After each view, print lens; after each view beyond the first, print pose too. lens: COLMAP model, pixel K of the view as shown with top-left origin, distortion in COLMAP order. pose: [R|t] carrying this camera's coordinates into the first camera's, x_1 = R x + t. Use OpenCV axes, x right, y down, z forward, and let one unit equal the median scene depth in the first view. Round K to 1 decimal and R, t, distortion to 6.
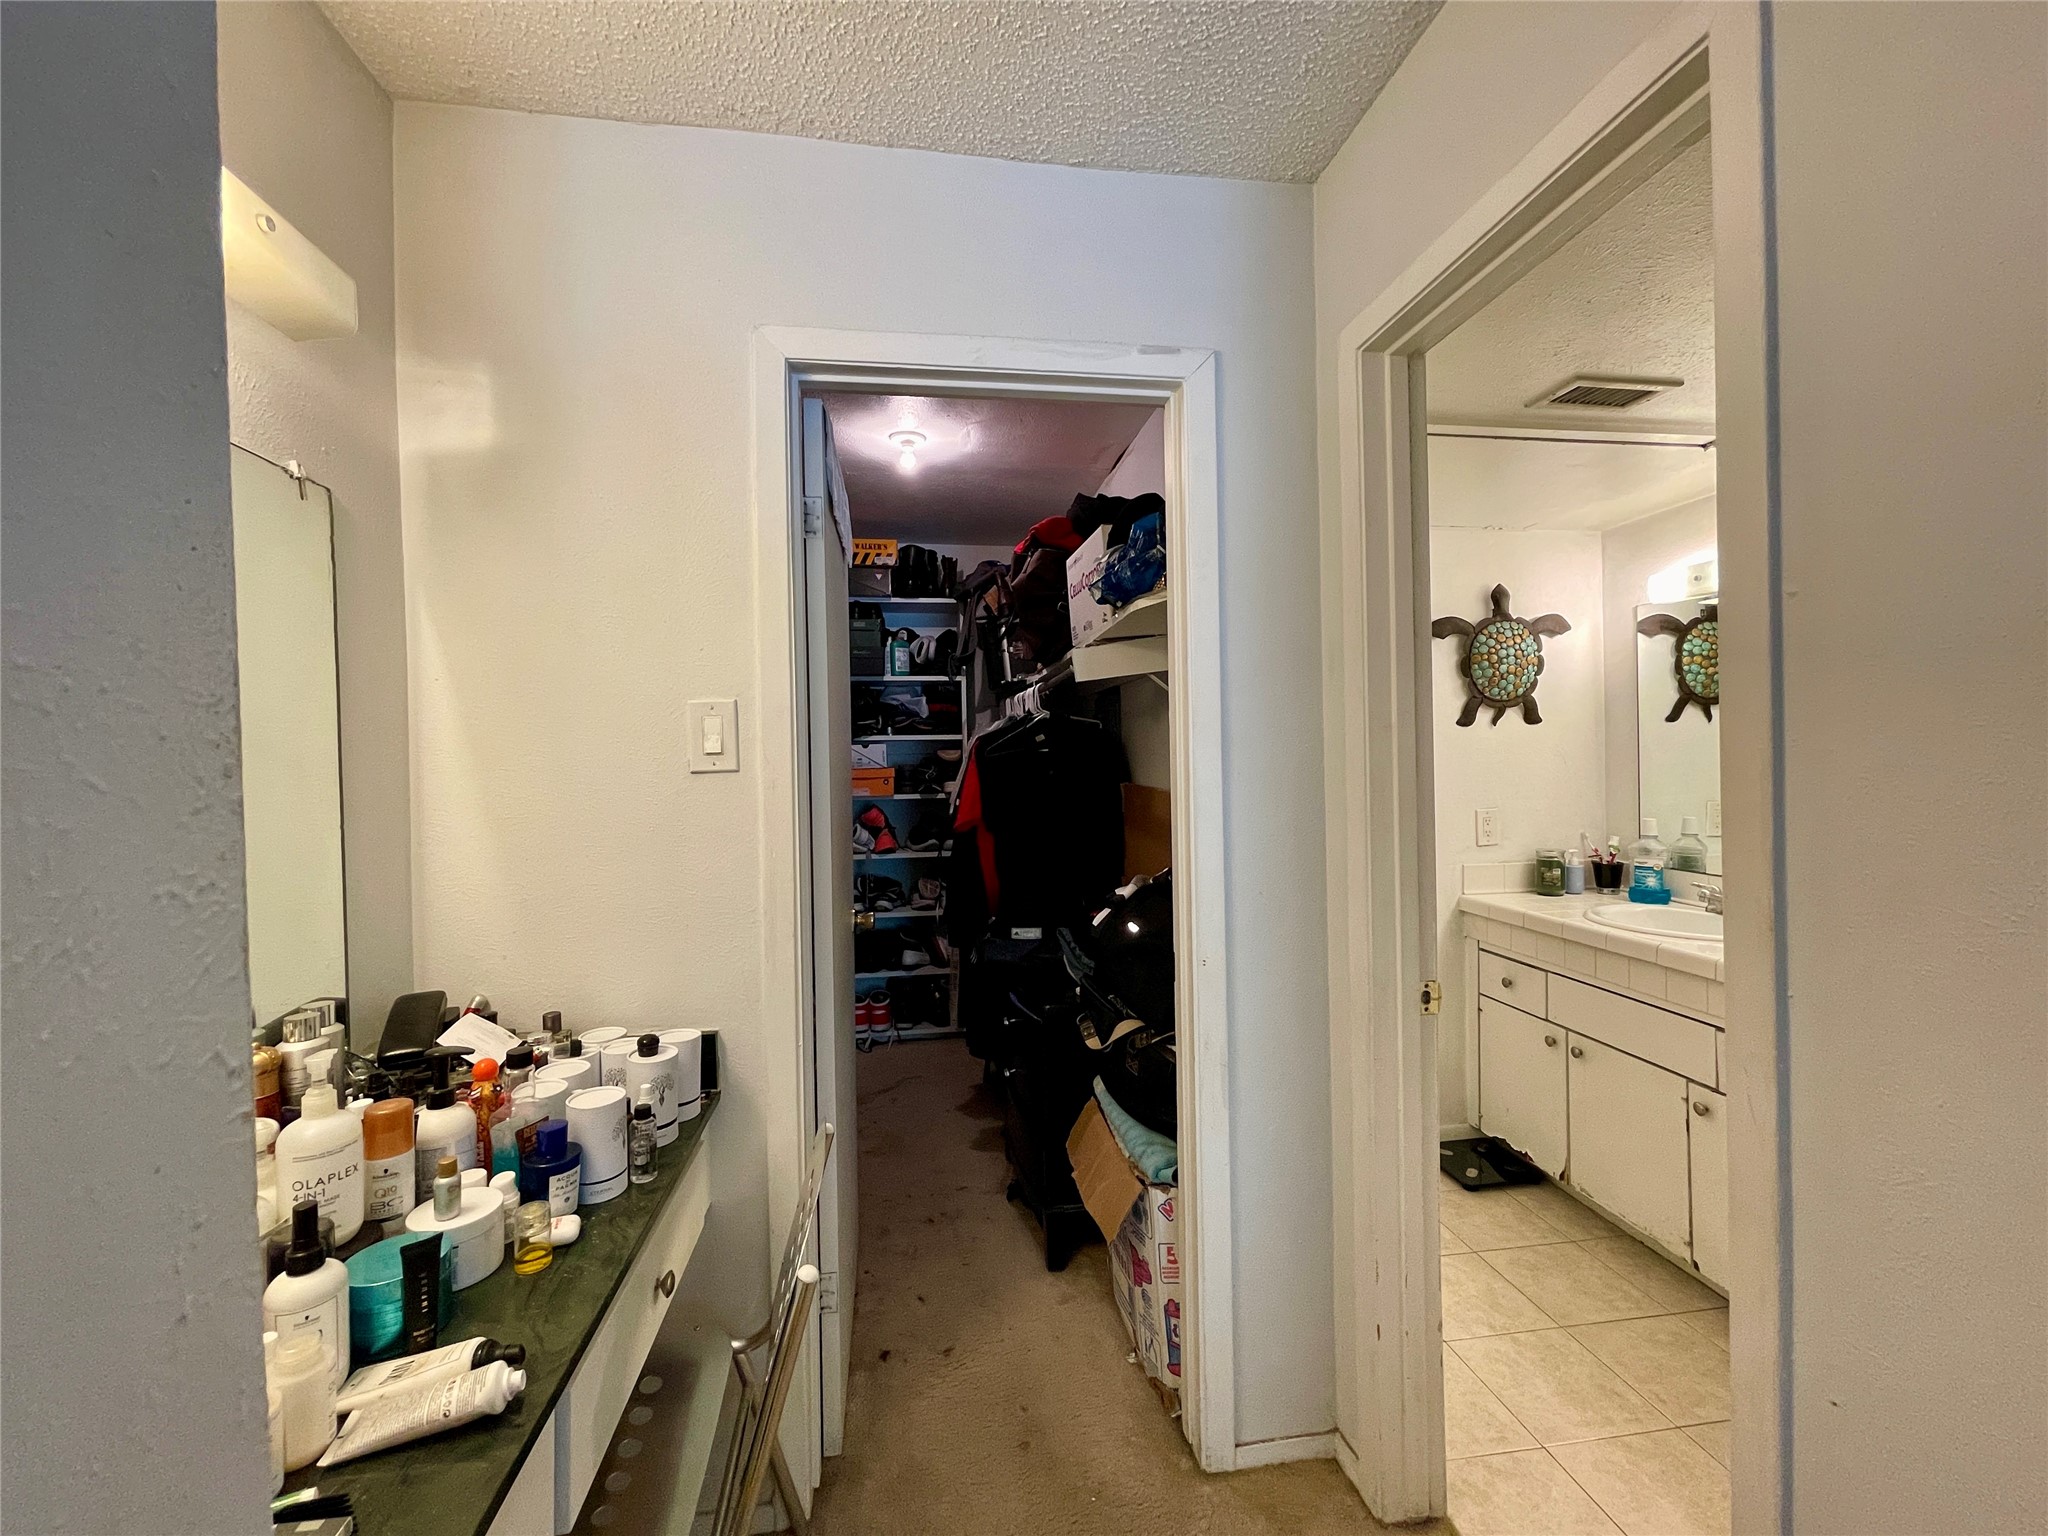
lens RADIAL K [[827.7, 0, 1022.5], [0, 827.7, 763.8], [0, 0, 1]] dist [-0.009067, 0.000014]
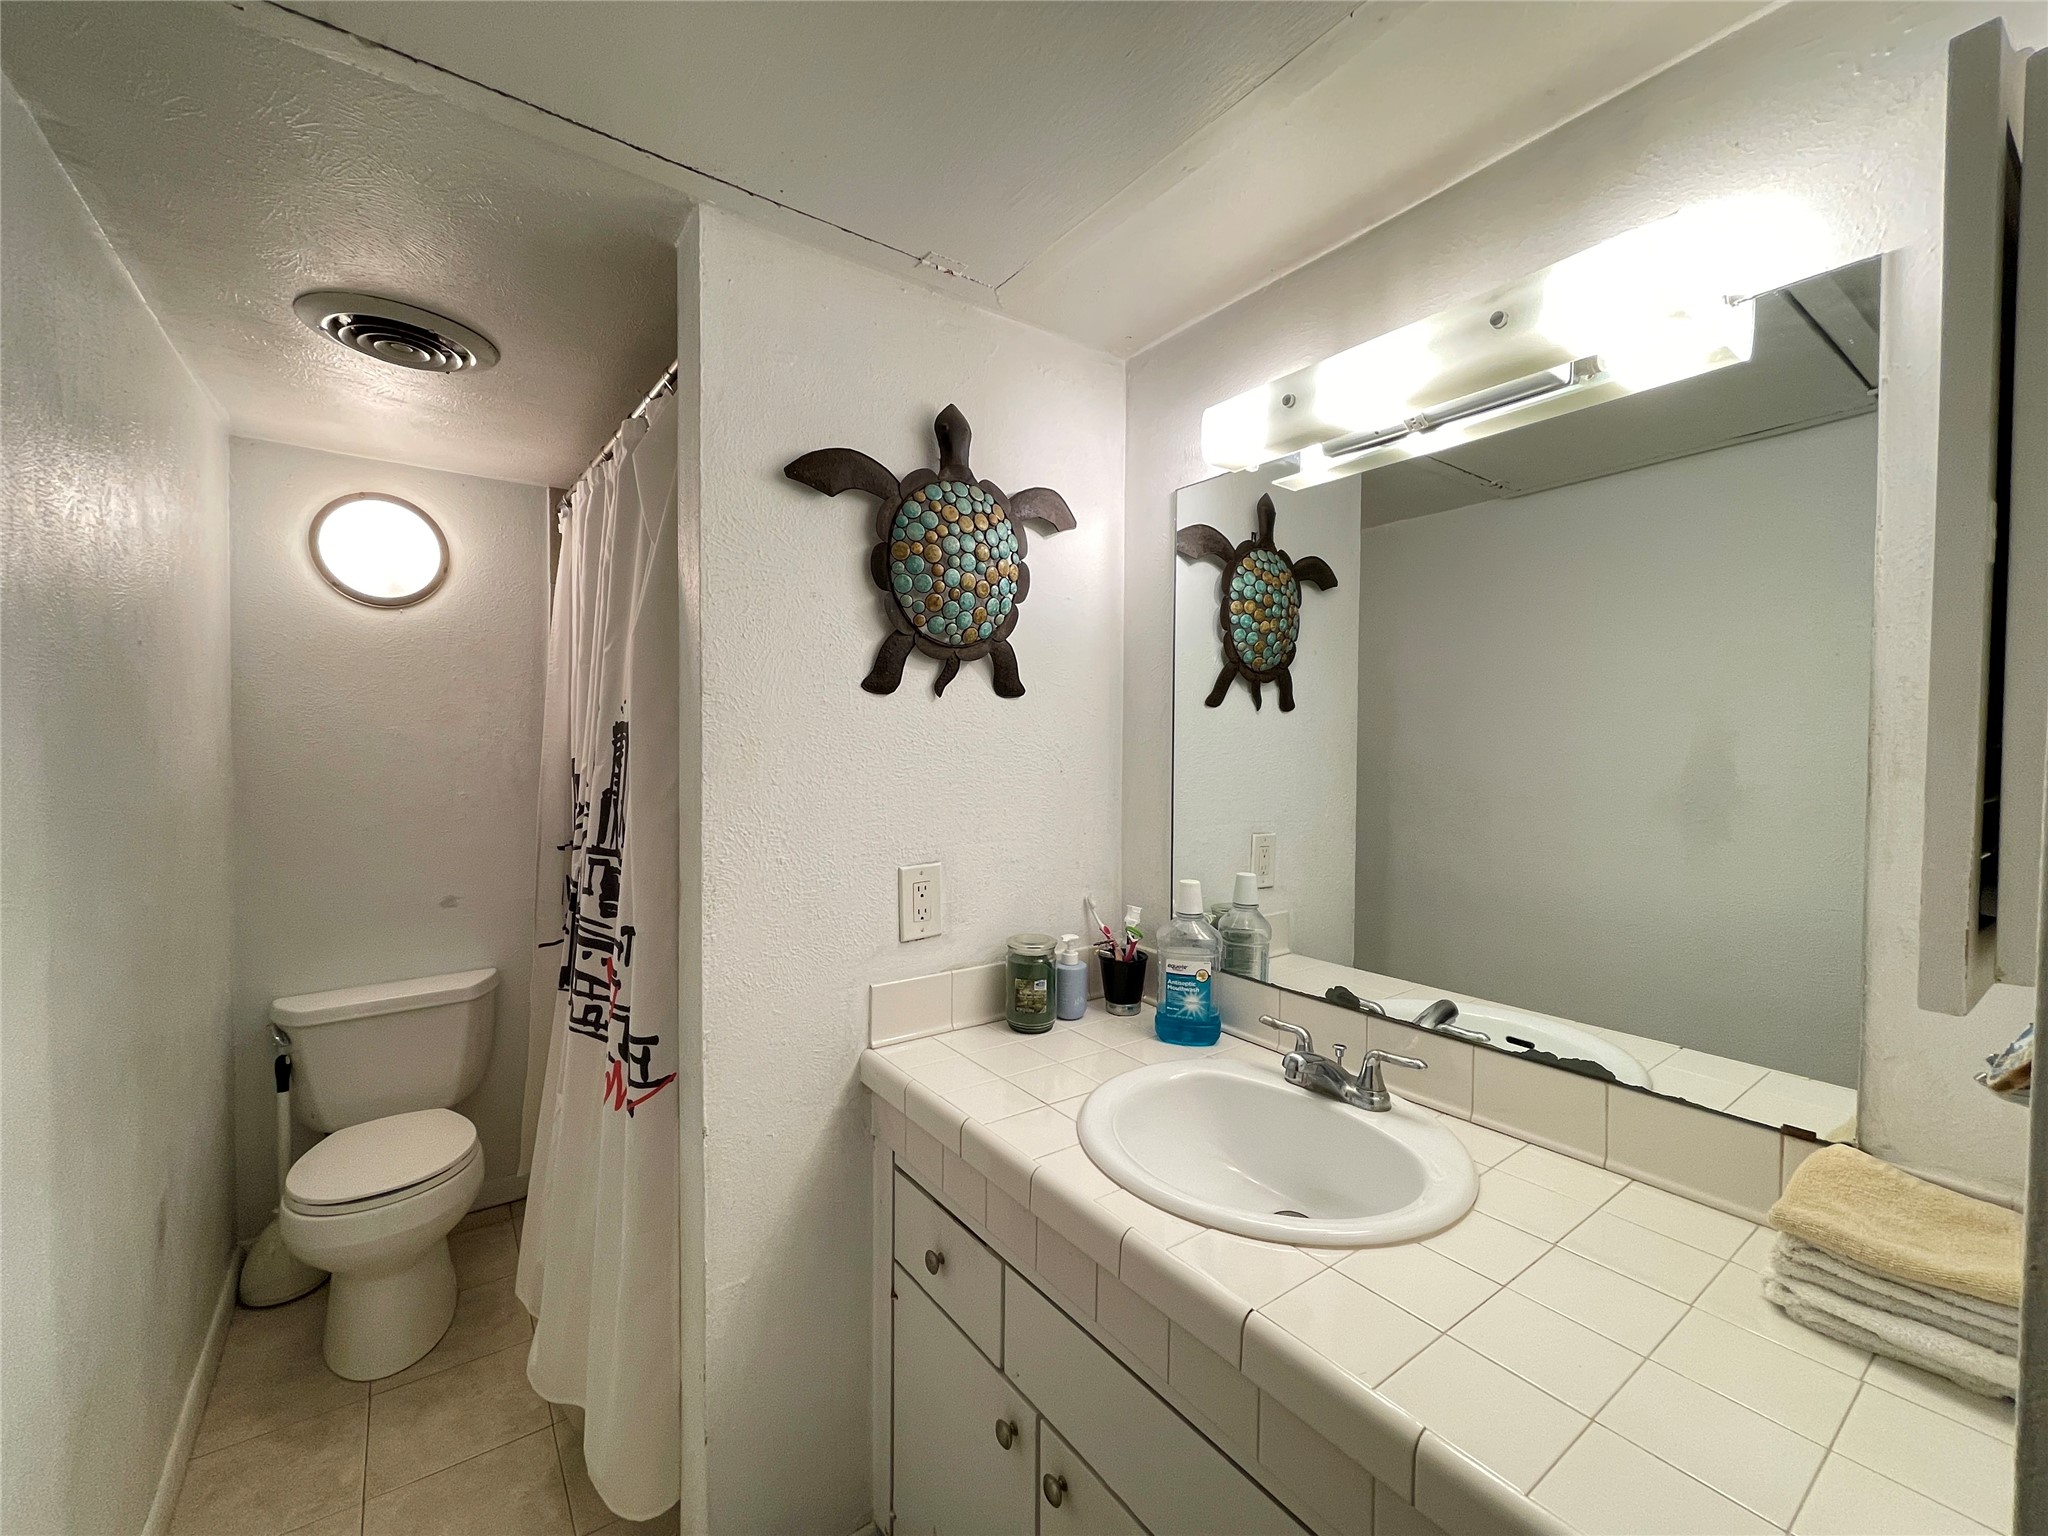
lens RADIAL K [[827.7, 0, 1022.5], [0, 827.7, 763.8], [0, 0, 1]] dist [-0.009067, 0.000014]
pose [[0.876596, 0.012989, 0.481051, 0.383152], [-0.019195, 0.999784, 0.007984, -0.010652], [-0.480844, -0.016232, 0.876656, 0.548919]]
